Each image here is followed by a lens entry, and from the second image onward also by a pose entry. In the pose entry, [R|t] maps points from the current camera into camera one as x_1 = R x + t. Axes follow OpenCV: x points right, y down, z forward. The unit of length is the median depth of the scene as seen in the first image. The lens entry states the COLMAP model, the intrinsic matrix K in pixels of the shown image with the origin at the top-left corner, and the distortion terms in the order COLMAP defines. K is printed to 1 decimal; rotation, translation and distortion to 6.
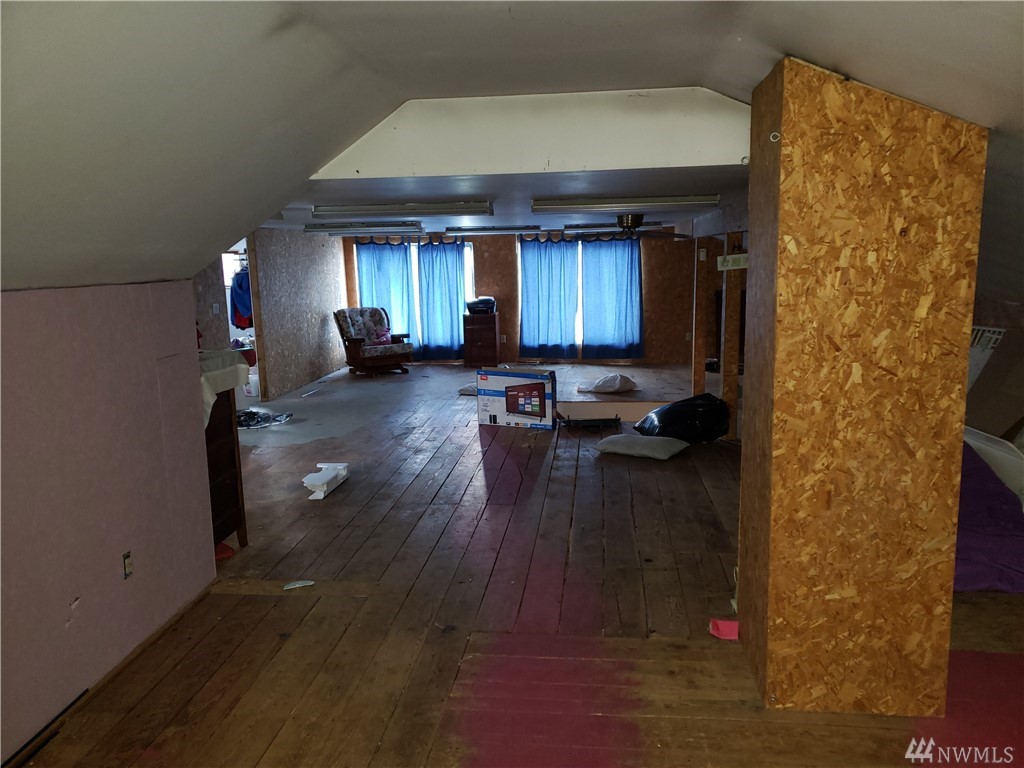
lens RADIAL K [[801.4, 0, 511.8], [0, 801.4, 385.6], [0, 0, 1]] dist [0.056011, -0.023264]
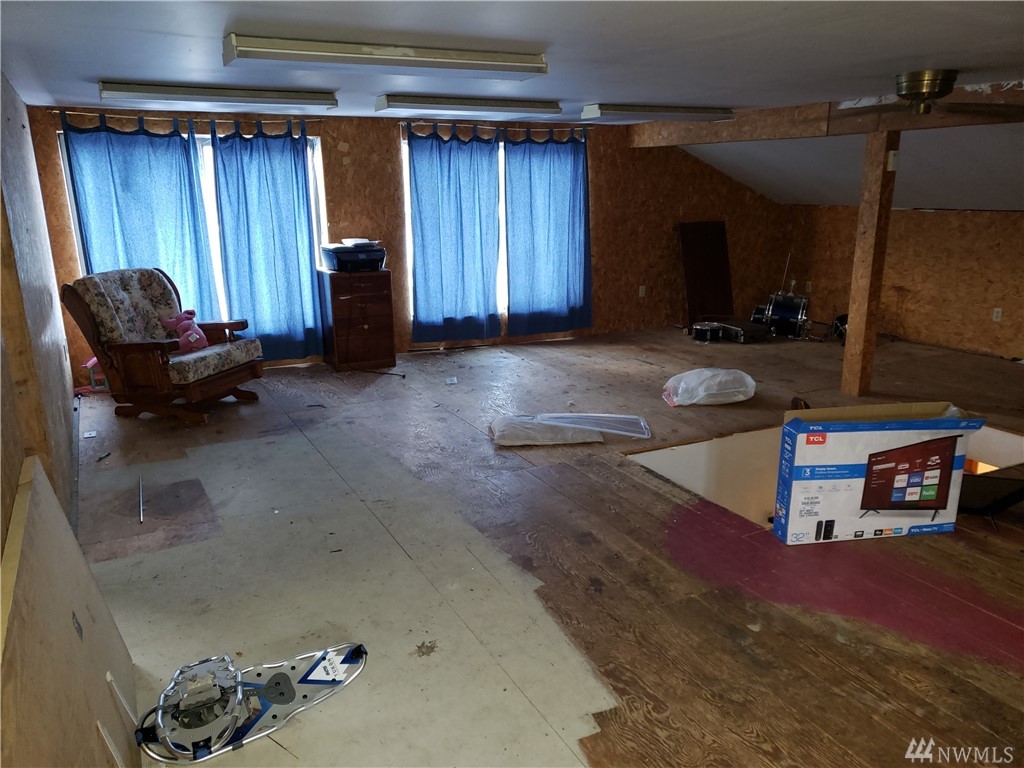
lens RADIAL K [[801.4, 0, 513.4], [0, 801.4, 387.1], [0, 0, 1]] dist [0.056011, -0.023264]
pose [[0.836478, -0.126558, 0.533187, -0.251486], [0.082536, 0.990964, 0.105731, -0.061039], [-0.541749, -0.044434, 0.839365, 0.480045]]
